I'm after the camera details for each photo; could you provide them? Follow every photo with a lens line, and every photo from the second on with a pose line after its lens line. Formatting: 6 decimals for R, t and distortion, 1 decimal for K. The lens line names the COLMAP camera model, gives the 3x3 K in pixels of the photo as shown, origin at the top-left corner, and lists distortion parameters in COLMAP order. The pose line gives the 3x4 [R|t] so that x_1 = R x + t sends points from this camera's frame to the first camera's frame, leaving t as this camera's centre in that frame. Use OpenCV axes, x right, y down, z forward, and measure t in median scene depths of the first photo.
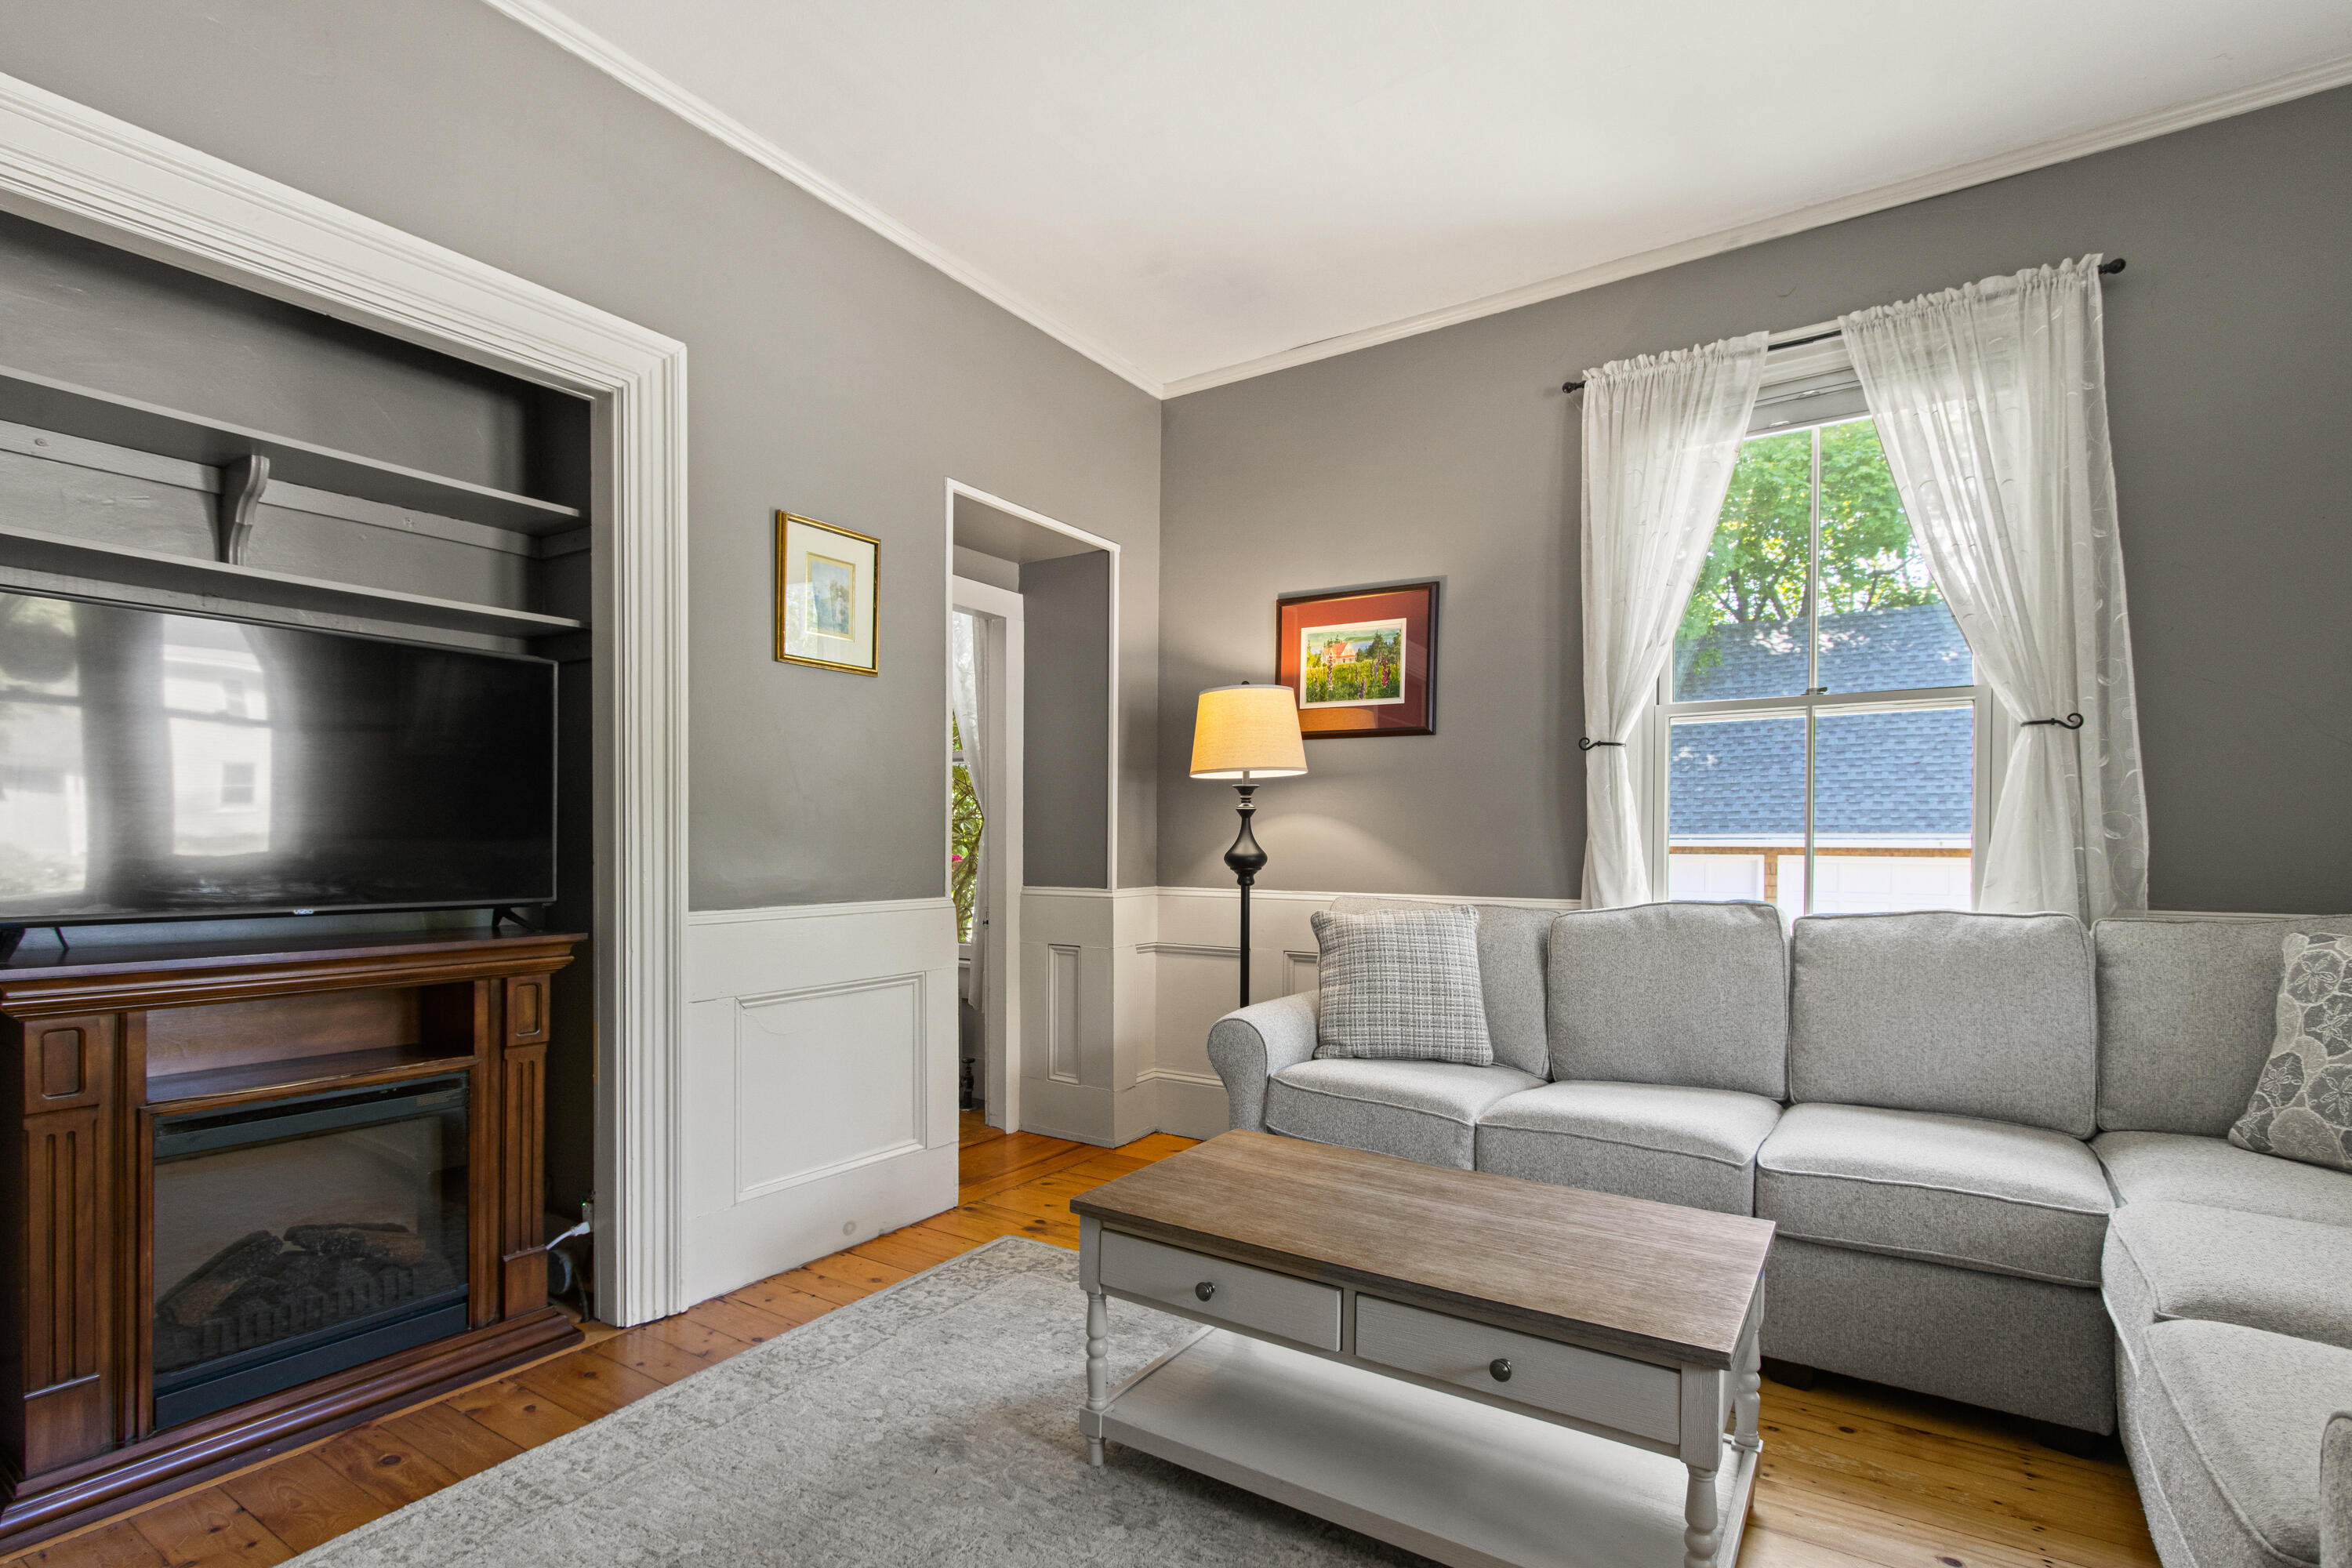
lens RADIAL K [[1122.8, 0, 1126.2], [0, 1122.8, 857.0], [0, 0, 1]] dist [0.000267, 0.000273]
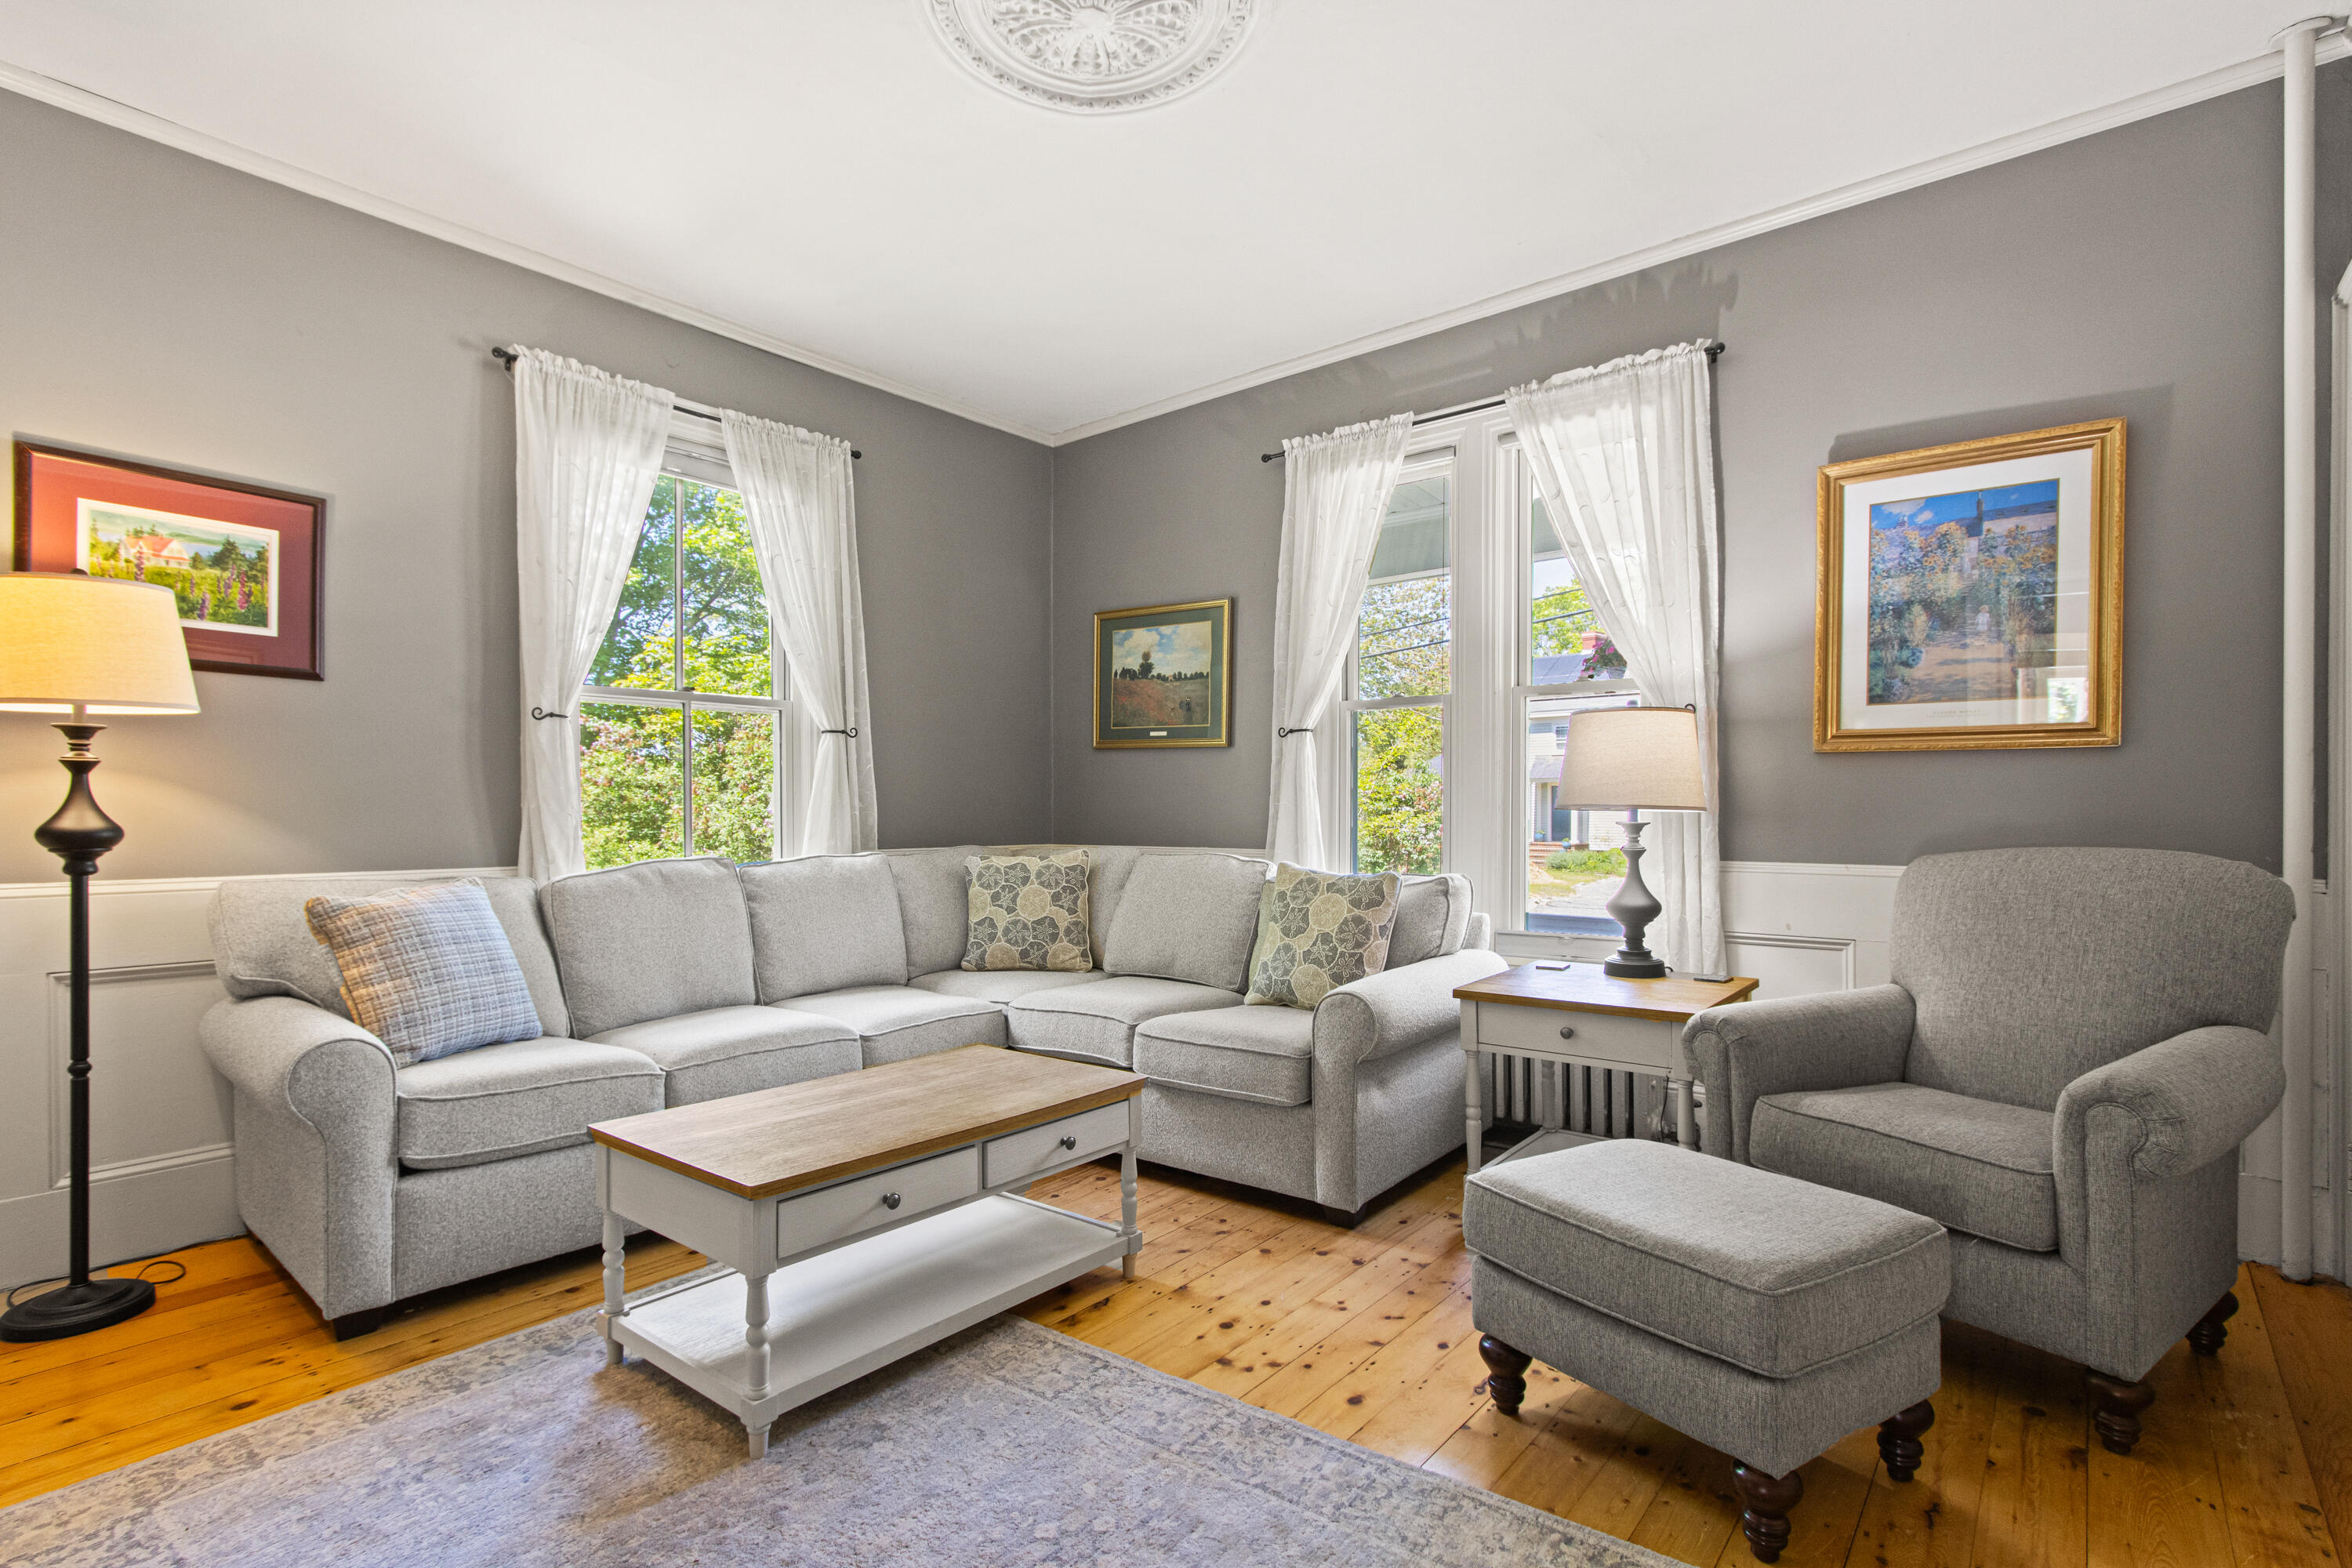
lens RADIAL K [[1119.2, 0, 1202.6], [0, 1119.2, 801.3], [0, 0, 1]] dist [-0.001206, -0.000432]
pose [[0.066882, 0.004590, 0.997750, -0.584972], [0.013216, 0.999898, -0.005486, -0.006800], [-0.997673, 0.013553, 0.066815, 0.332736]]
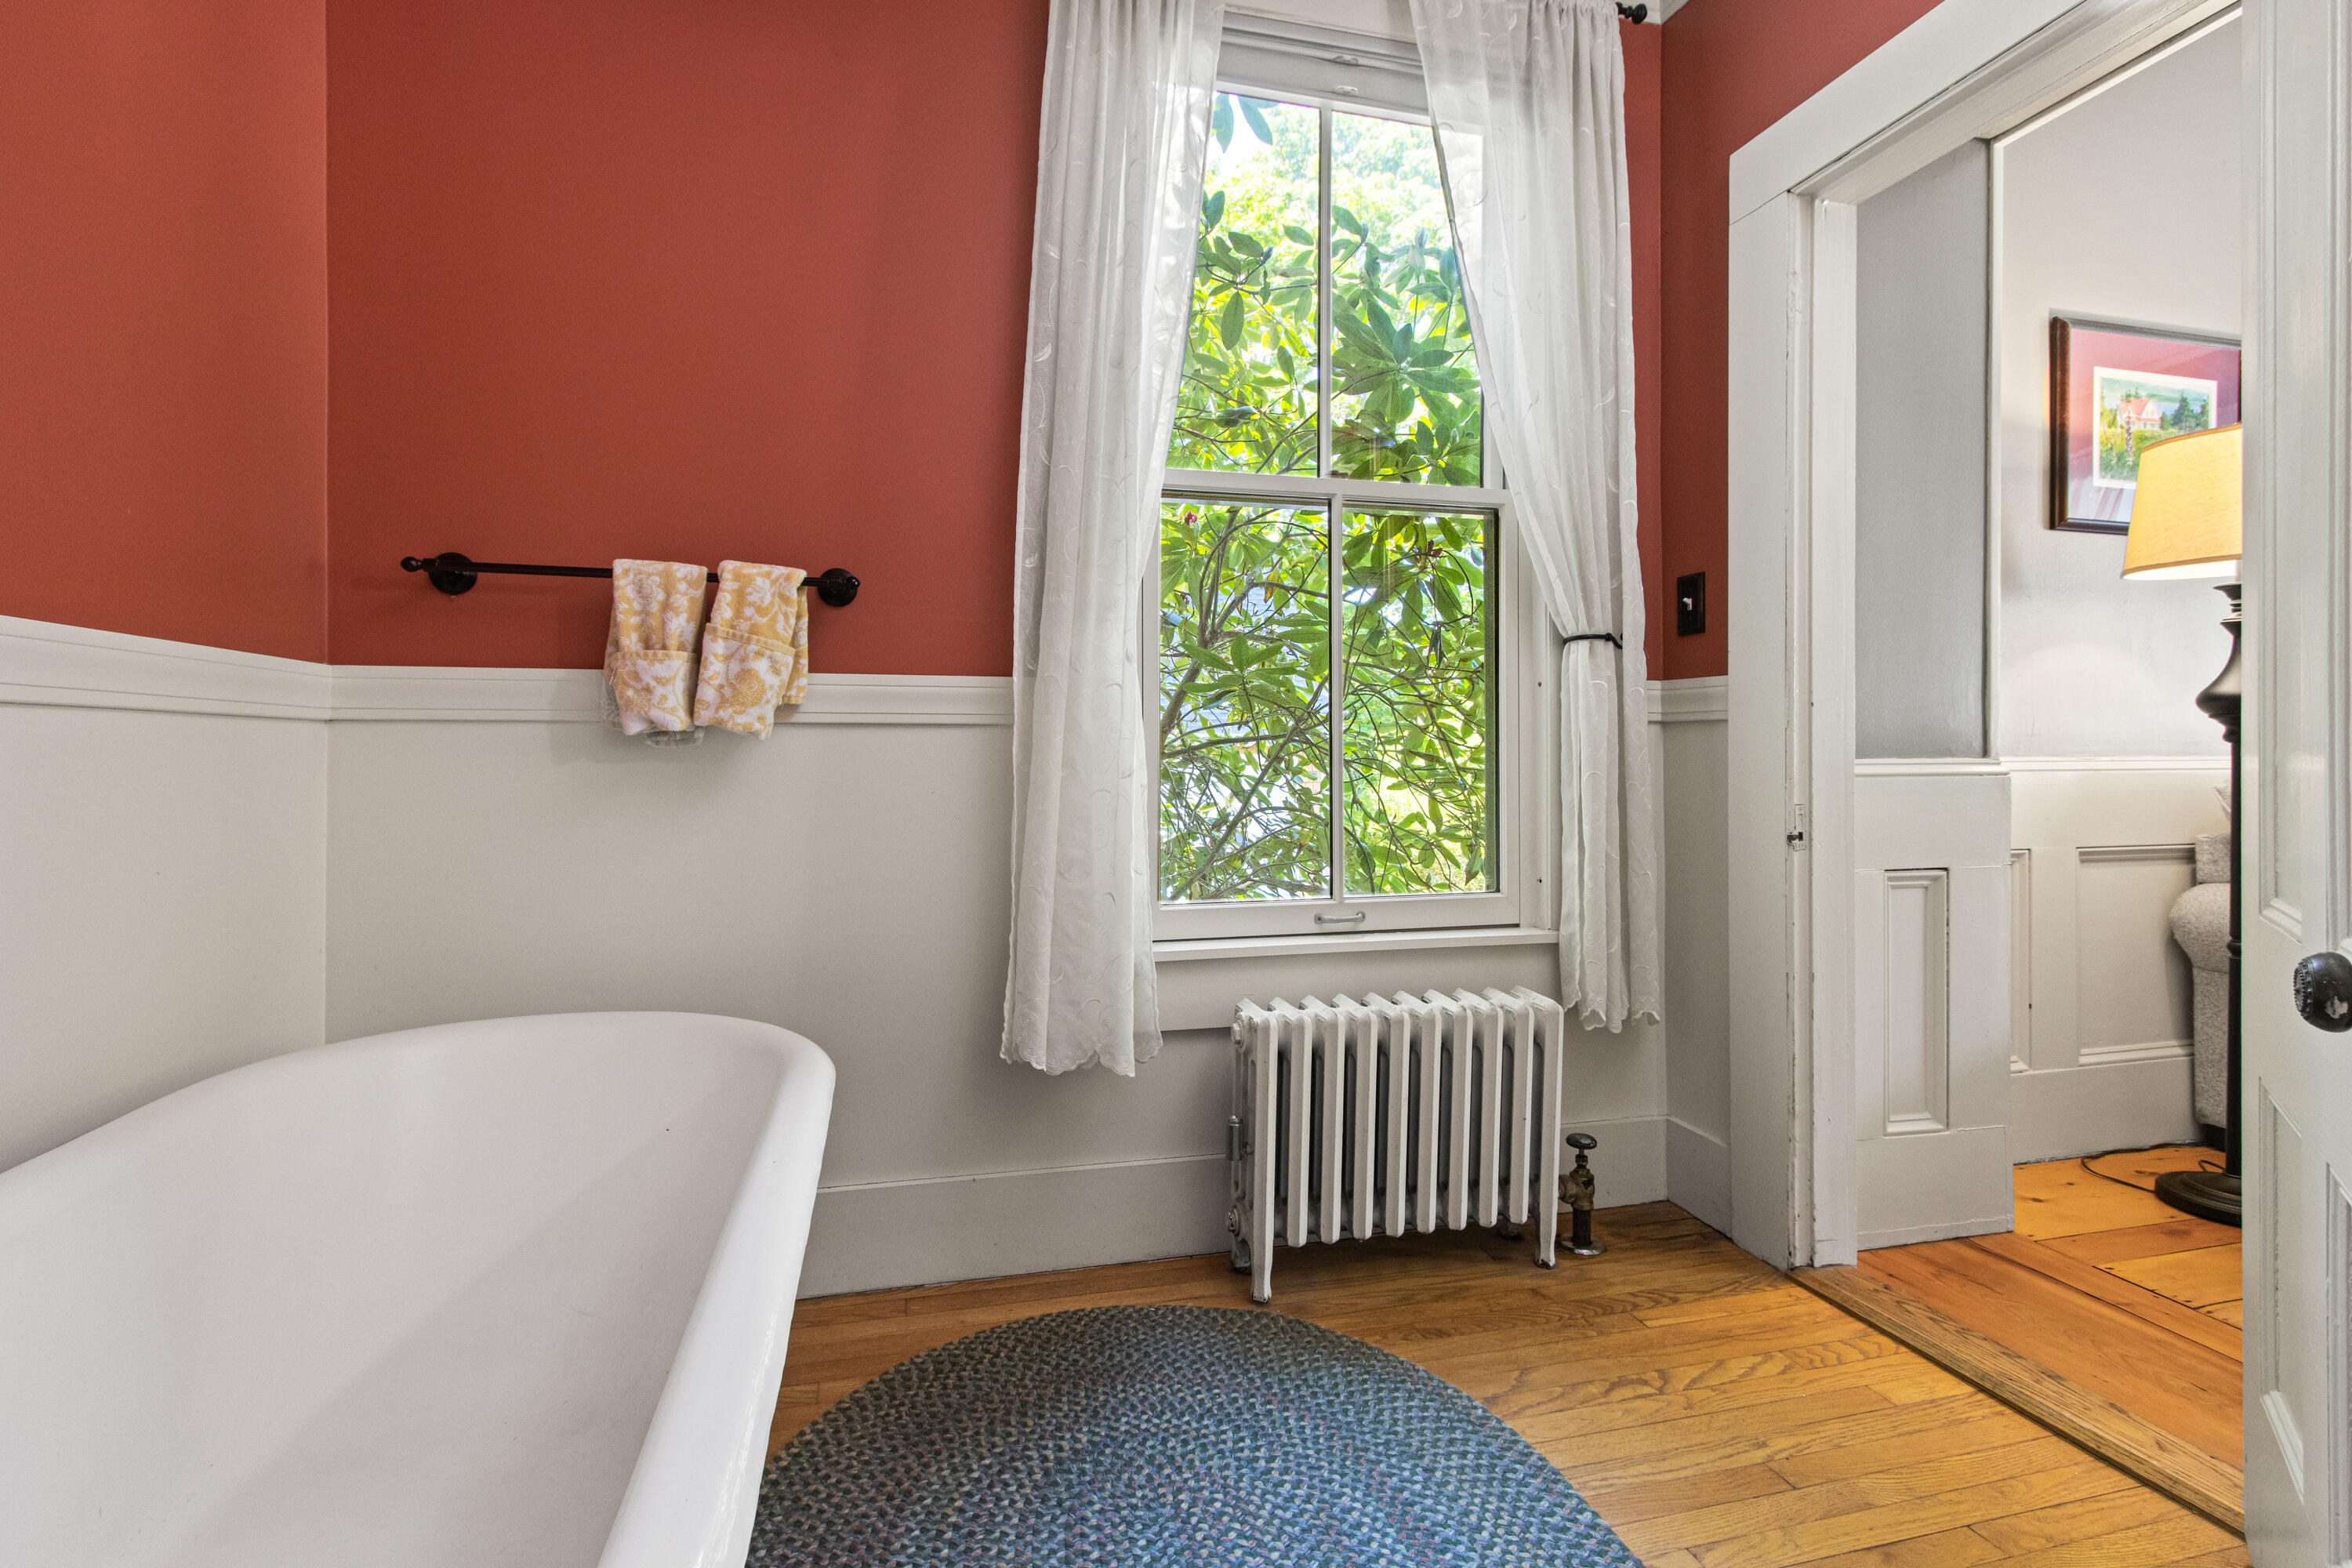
lens RADIAL K [[1123.4, 0, 1167.5], [0, 1123.4, 757.2], [0, 0, 1]] dist [0.005295, -0.000187]
pose [[0.664822, -0.003689, 0.746992, -0.881141], [0.011440, 0.999921, -0.005243, 0.034290], [-0.746914, 0.012031, 0.664812, 1.184857]]
